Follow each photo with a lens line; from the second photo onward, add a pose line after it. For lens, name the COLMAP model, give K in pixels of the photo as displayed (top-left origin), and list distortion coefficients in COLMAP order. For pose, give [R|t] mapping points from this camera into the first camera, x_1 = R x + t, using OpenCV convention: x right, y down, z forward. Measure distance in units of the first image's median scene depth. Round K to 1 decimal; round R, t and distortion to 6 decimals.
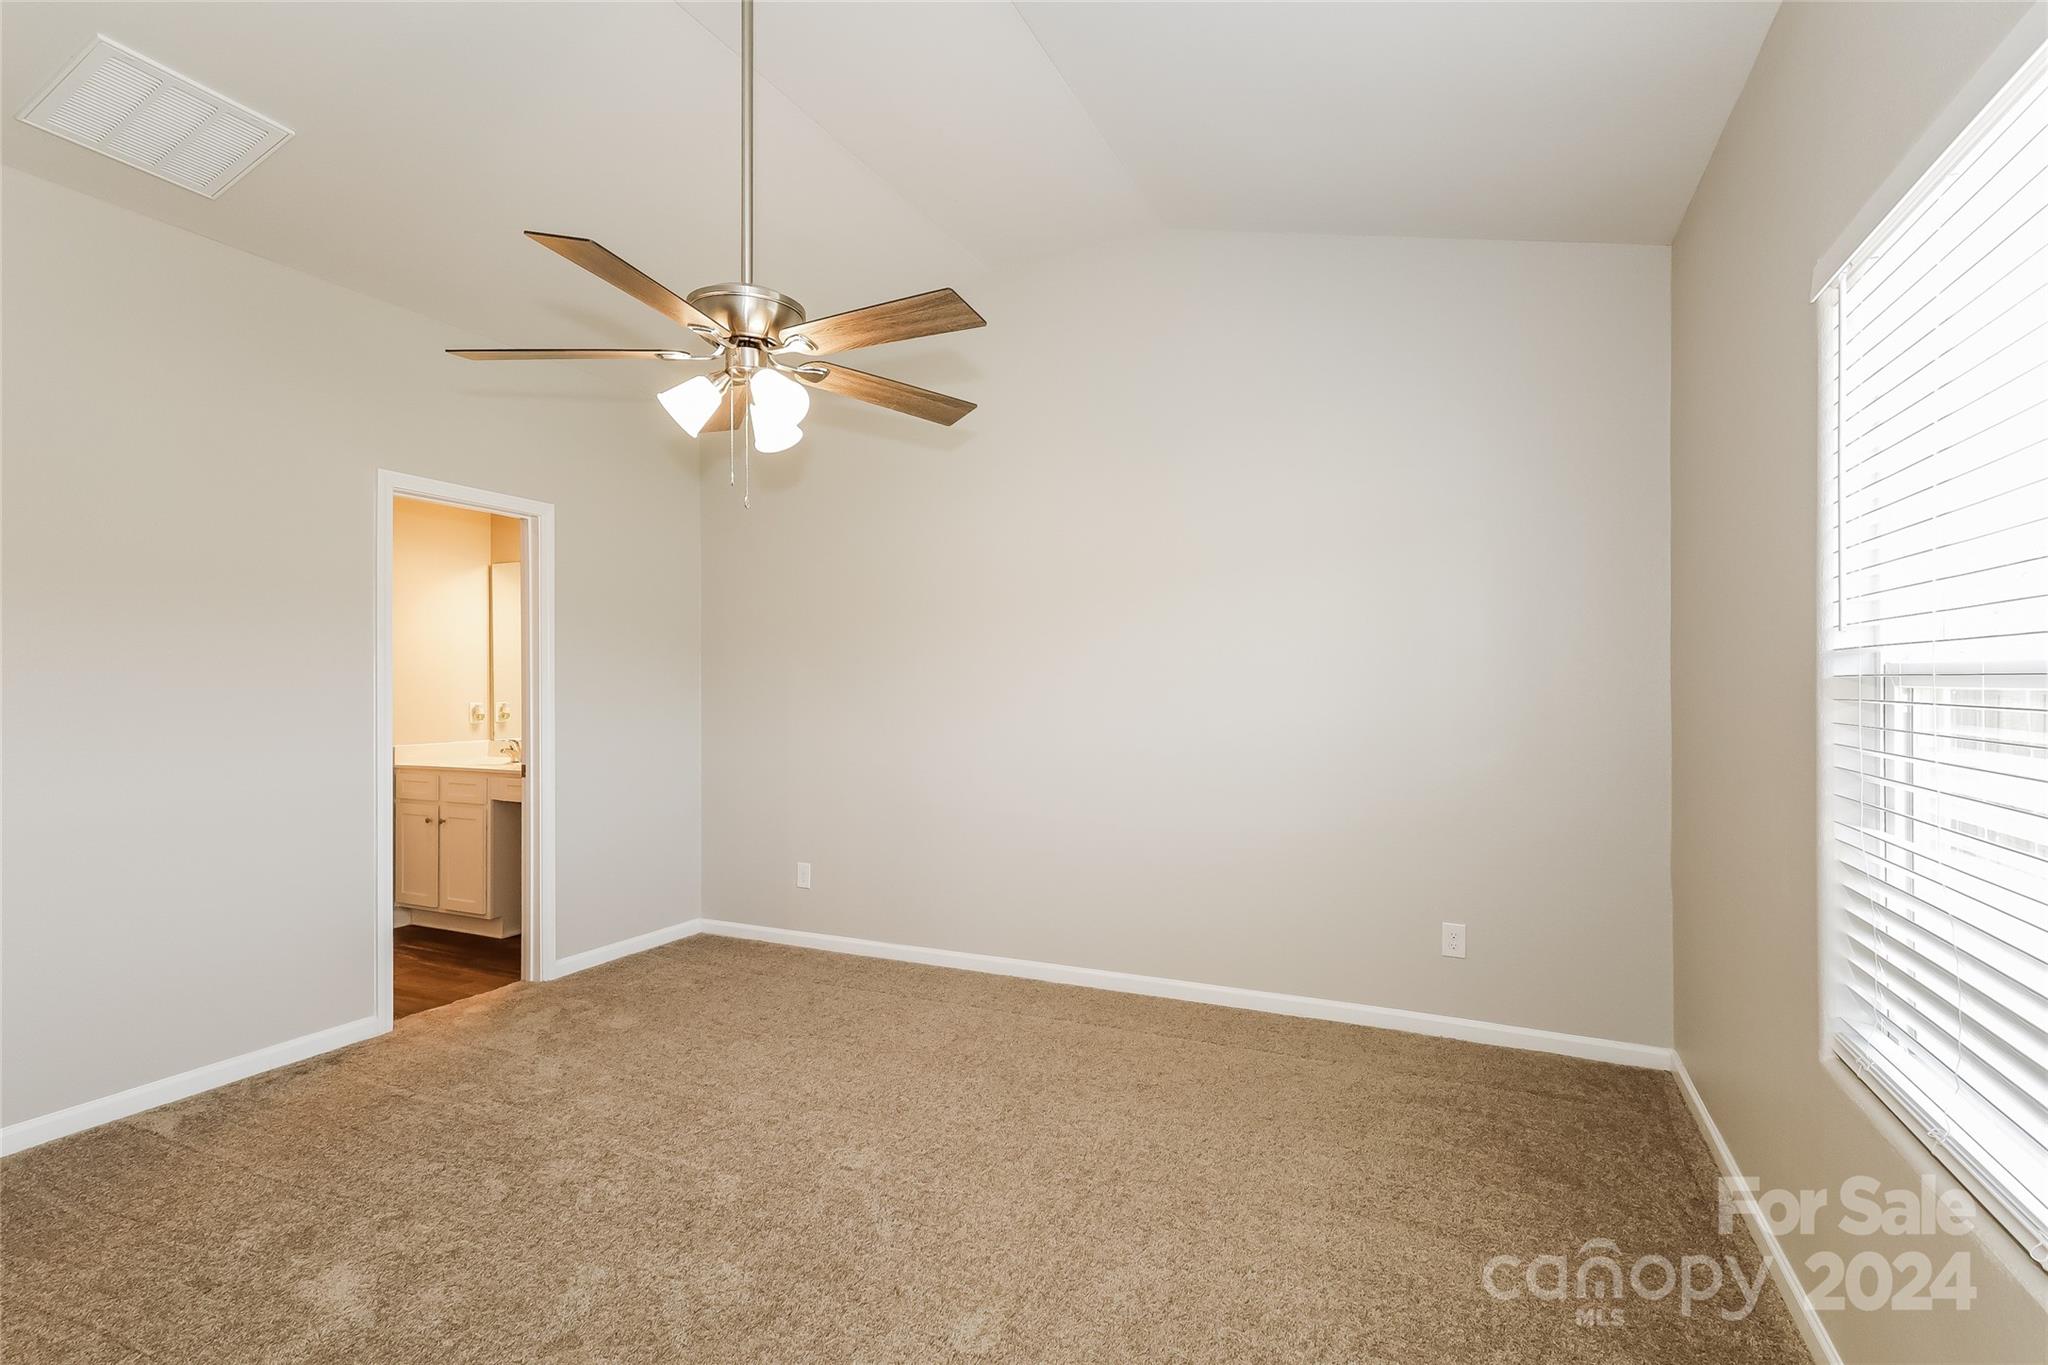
lens RADIAL K [[939.5, 0, 1010.6], [0, 939.5, 681.8], [0, 0, 1]] dist [-0.019913, 0.003137]
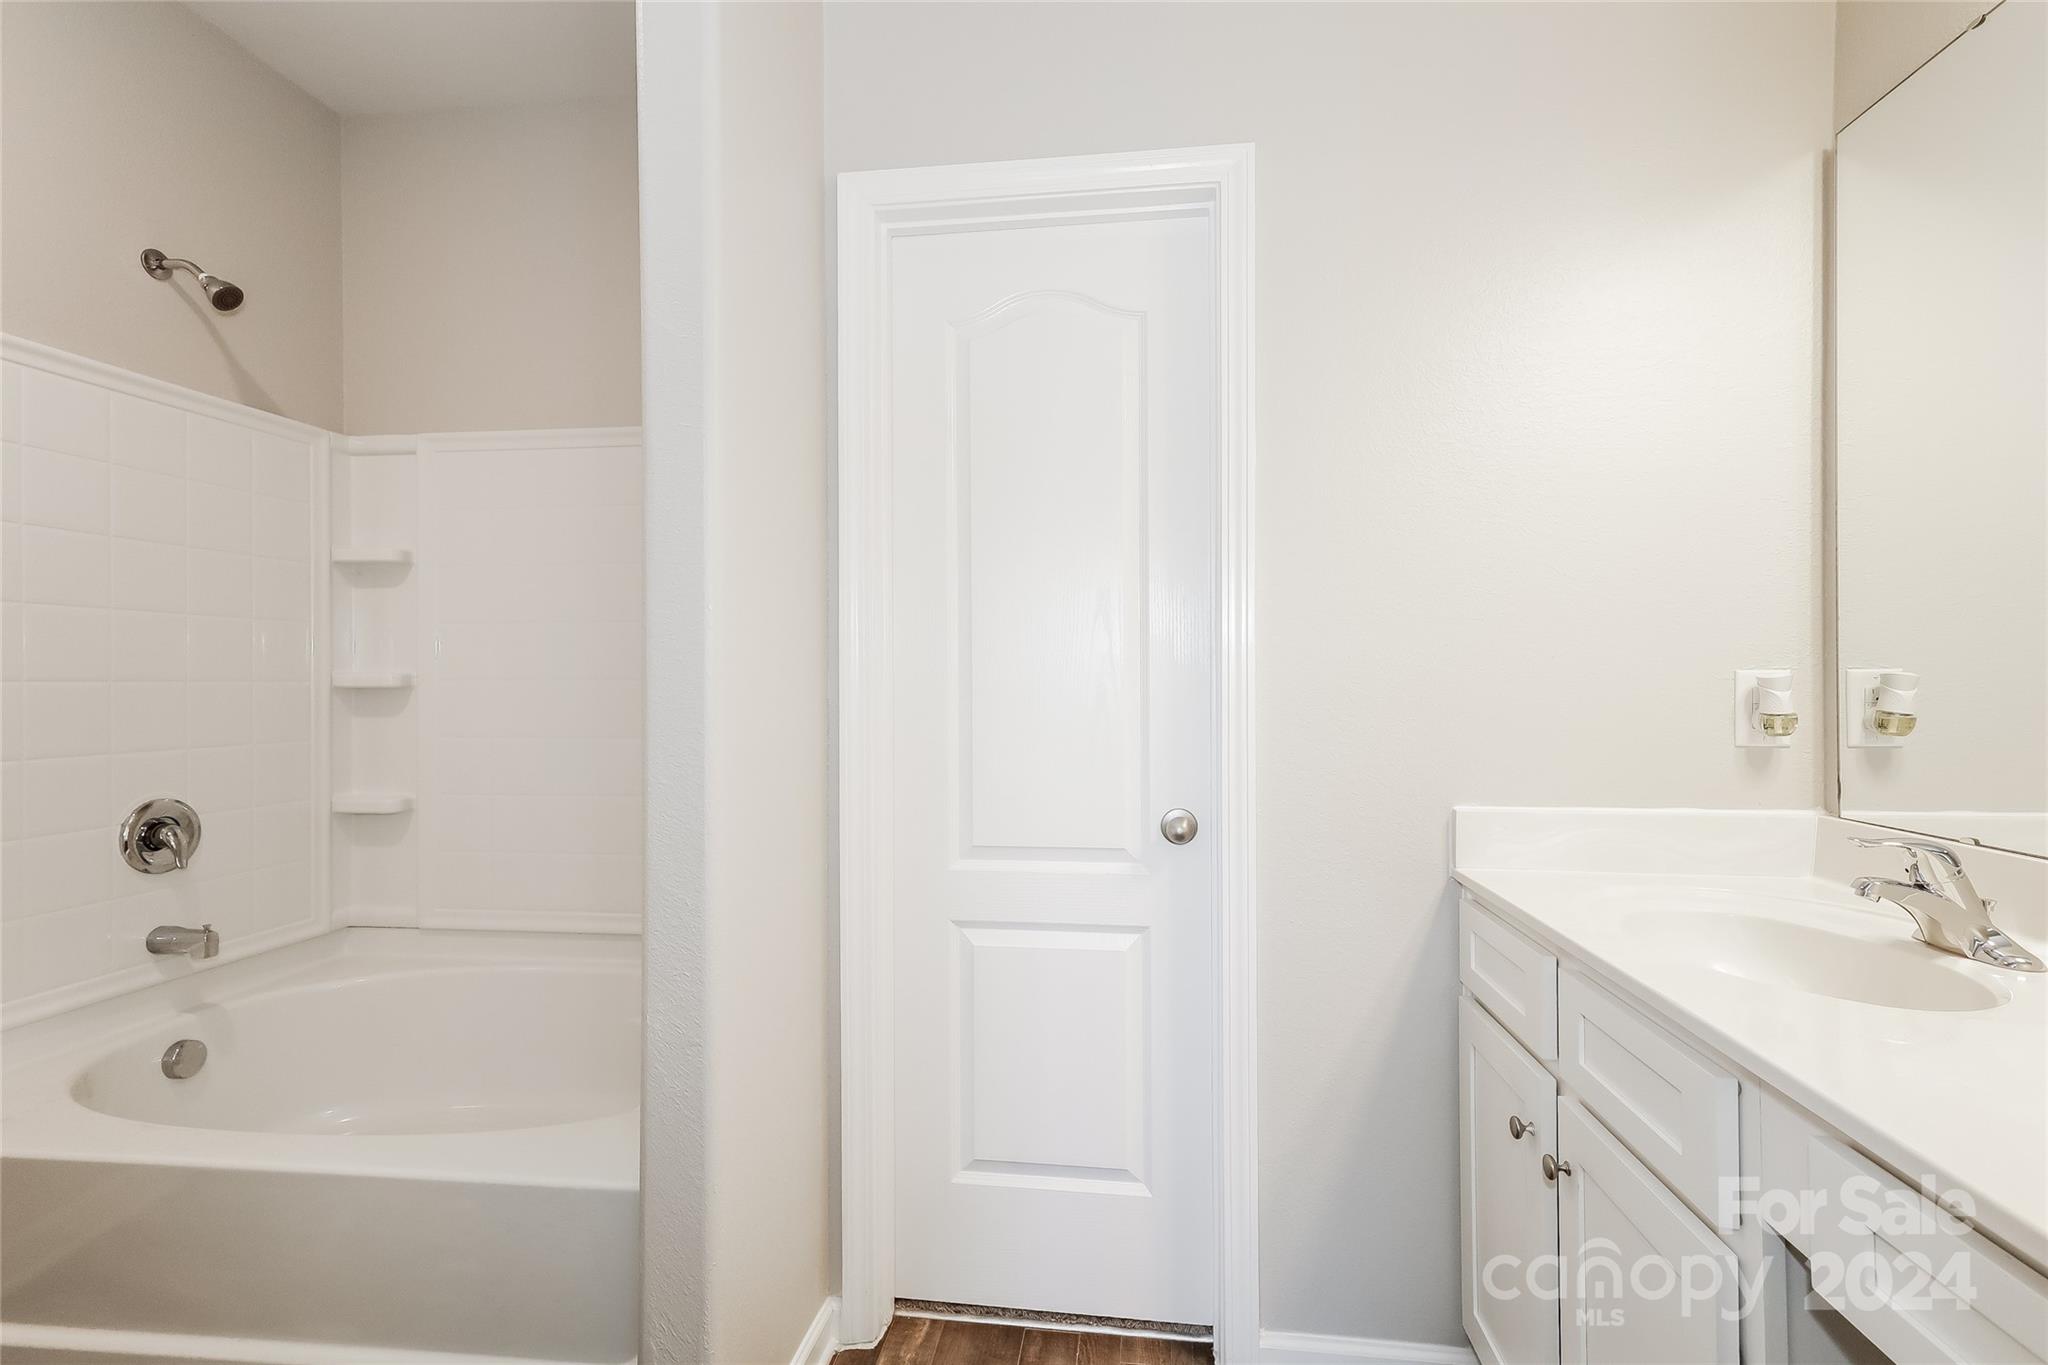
lens RADIAL K [[939.5, 0, 1022.4], [0, 939.5, 687.6], [0, 0, 1]] dist [-0.019913, 0.003137]
pose [[0.298009, 0.020166, -0.954350, -0.377281], [0.006826, 0.999706, 0.023256, 0.019474], [0.954539, -0.013445, 0.297784, 0.709967]]
